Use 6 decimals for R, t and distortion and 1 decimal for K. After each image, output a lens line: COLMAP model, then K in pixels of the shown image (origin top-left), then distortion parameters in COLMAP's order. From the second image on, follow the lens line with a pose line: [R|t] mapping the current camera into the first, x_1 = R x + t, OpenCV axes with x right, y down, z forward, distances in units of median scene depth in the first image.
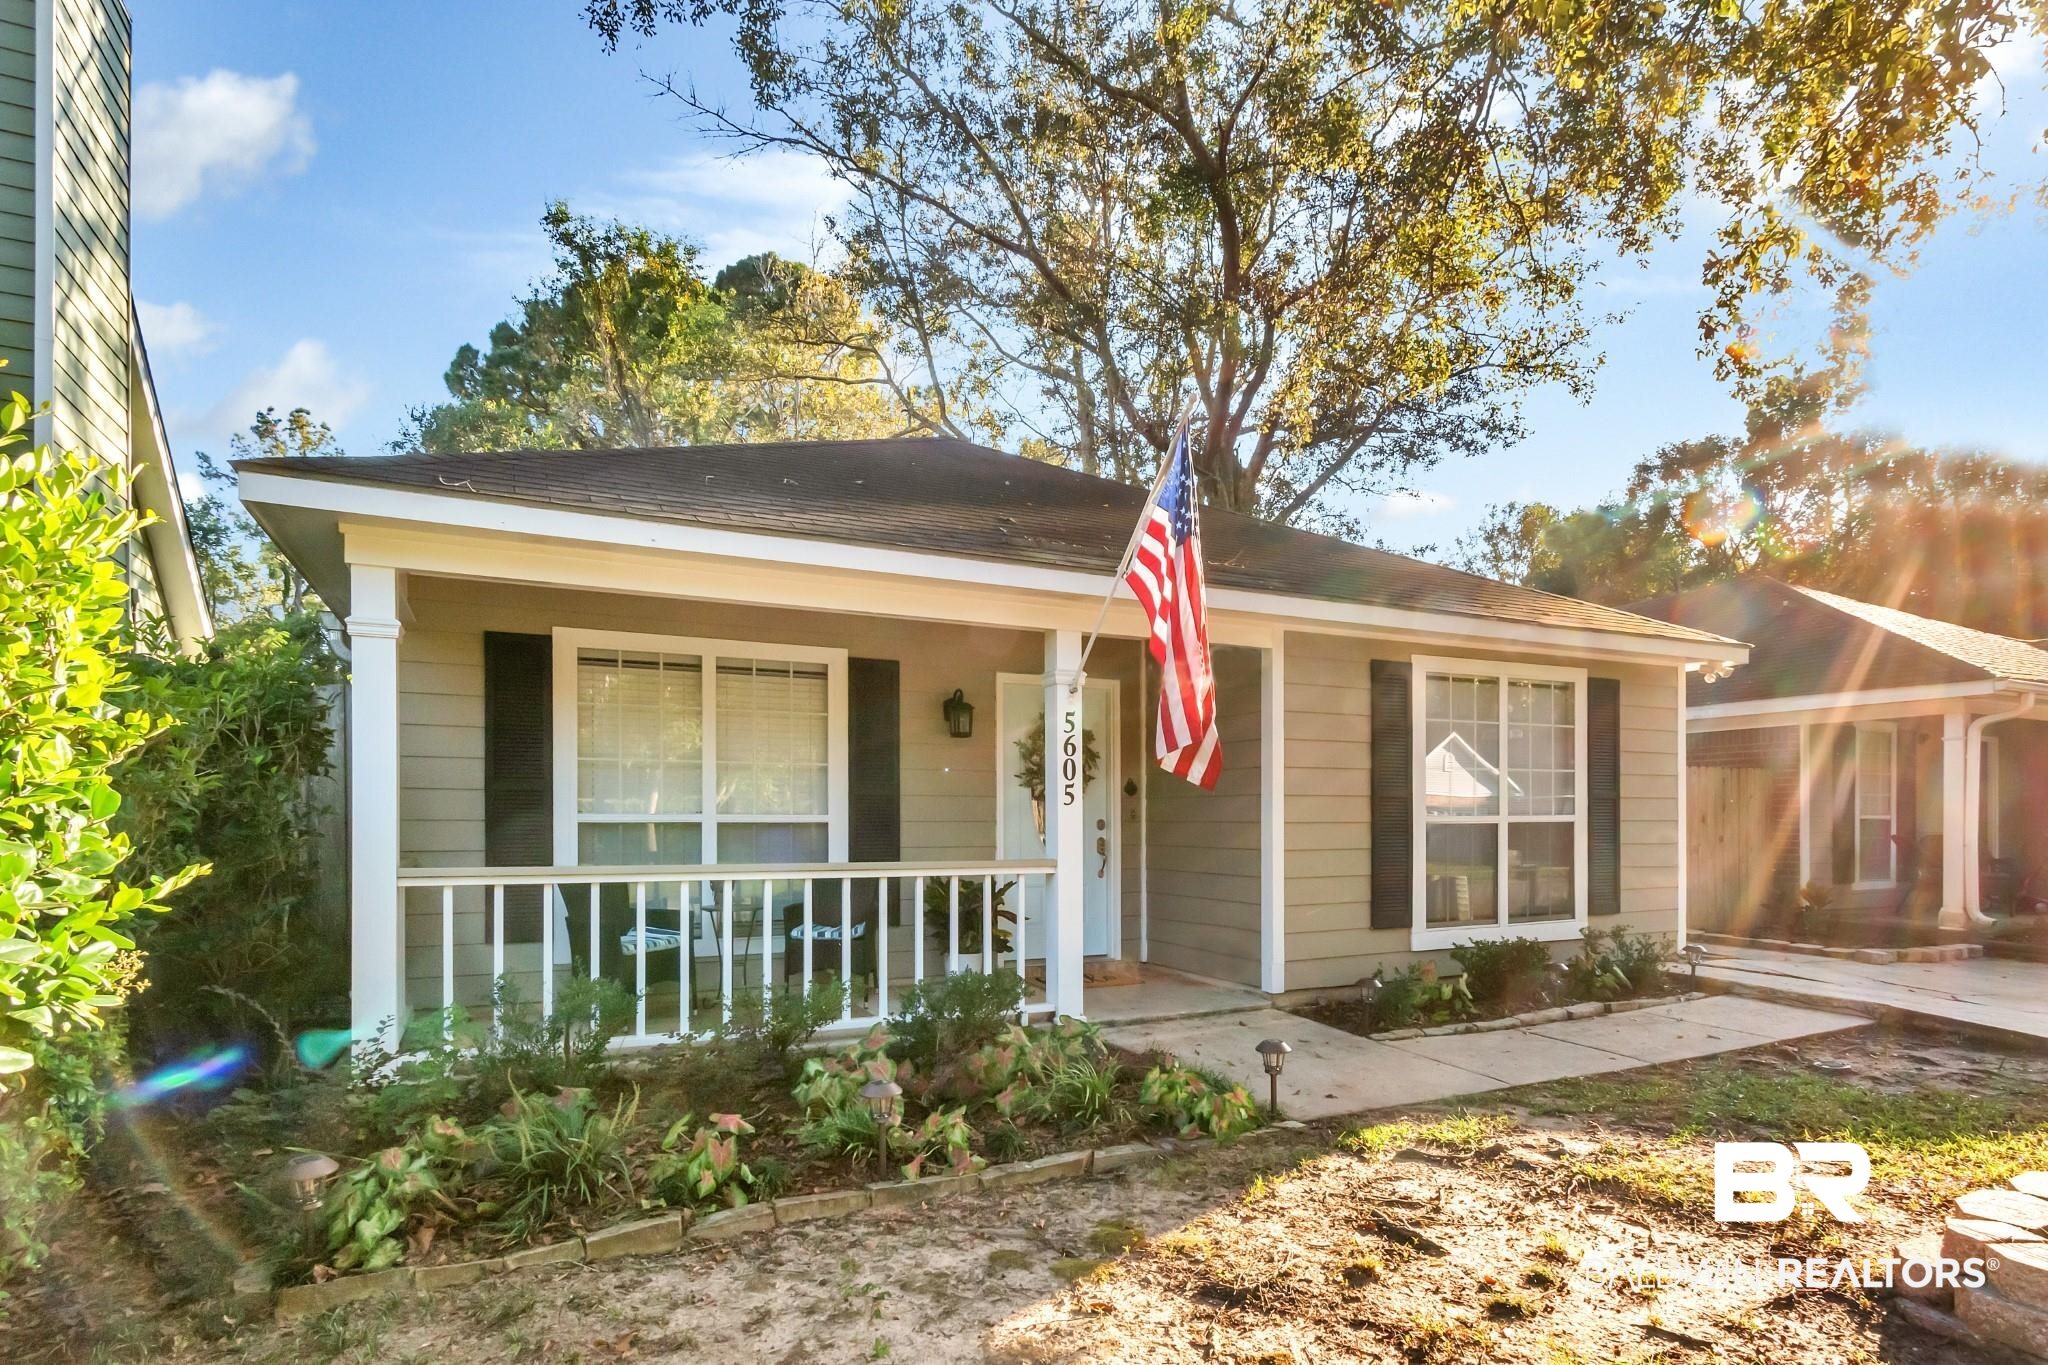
lens RADIAL K [[1058.9, 0, 1006.8], [0, 1058.9, 781.6], [0, 0, 1]] dist [0.006563, -0.001880]
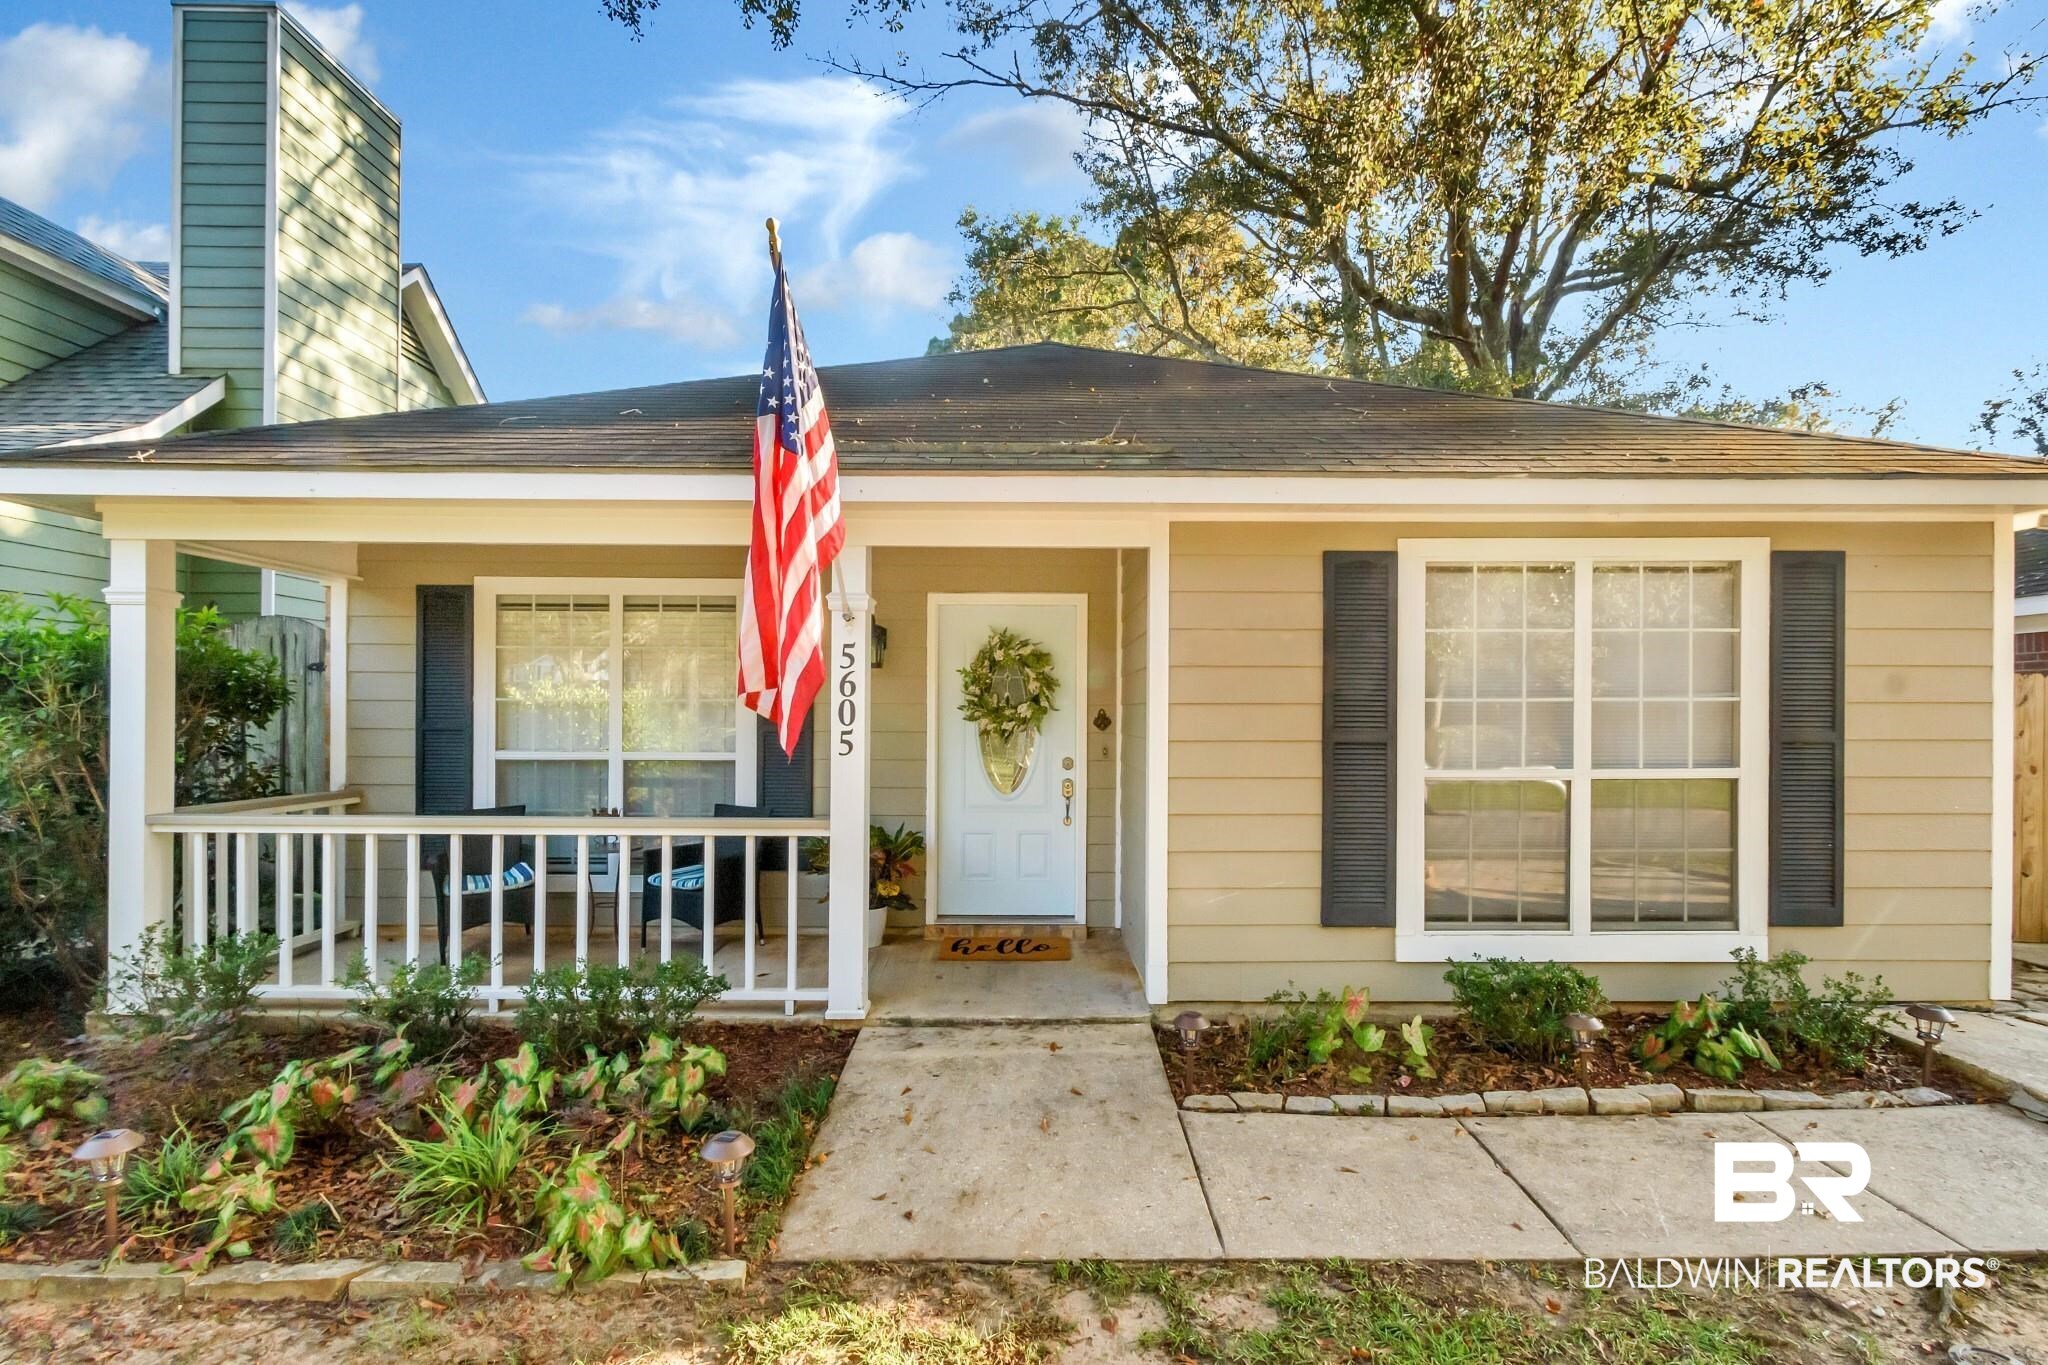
lens RADIAL K [[938.8, 0, 1017.7], [0, 938.8, 689.6], [0, 0, 1]] dist [0.011285, -0.003511]
pose [[0.905262, -0.008038, -0.424778, 0.438050], [0.011549, 0.999917, 0.005691, -0.028046], [0.424697, -0.010058, 0.905279, 0.342970]]
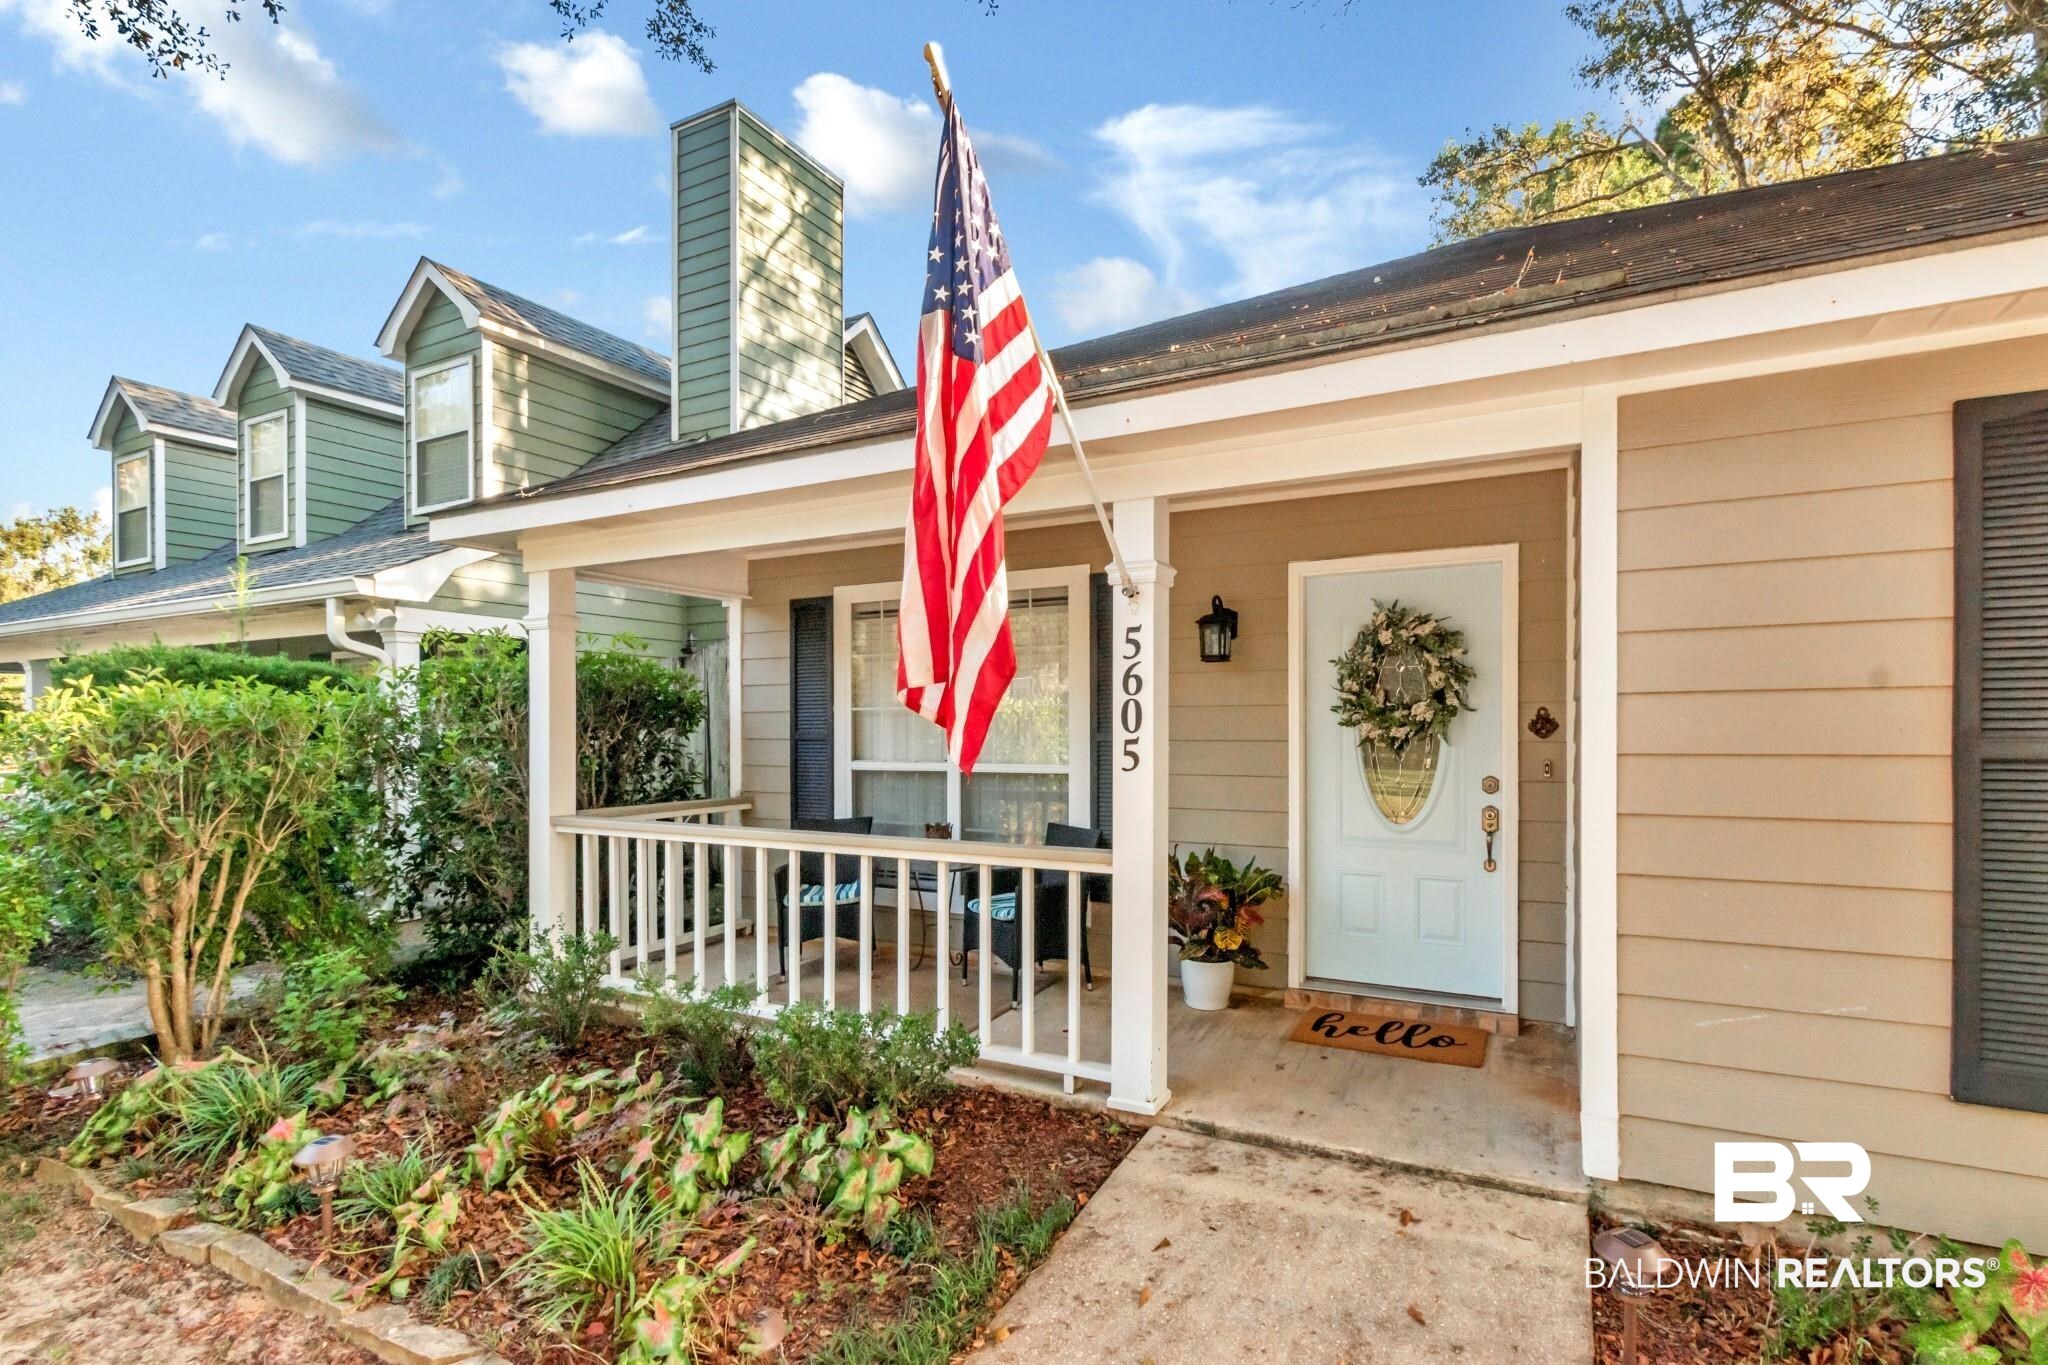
lens RADIAL K [[938.8, 0, 1046.3], [0, 938.8, 721.0], [0, 0, 1]] dist [0.011285, -0.003511]
pose [[0.605727, -0.008691, -0.795625, 0.427313], [0.035713, 0.999230, 0.016274, -0.016555], [0.794871, -0.038272, 0.605571, 0.544503]]
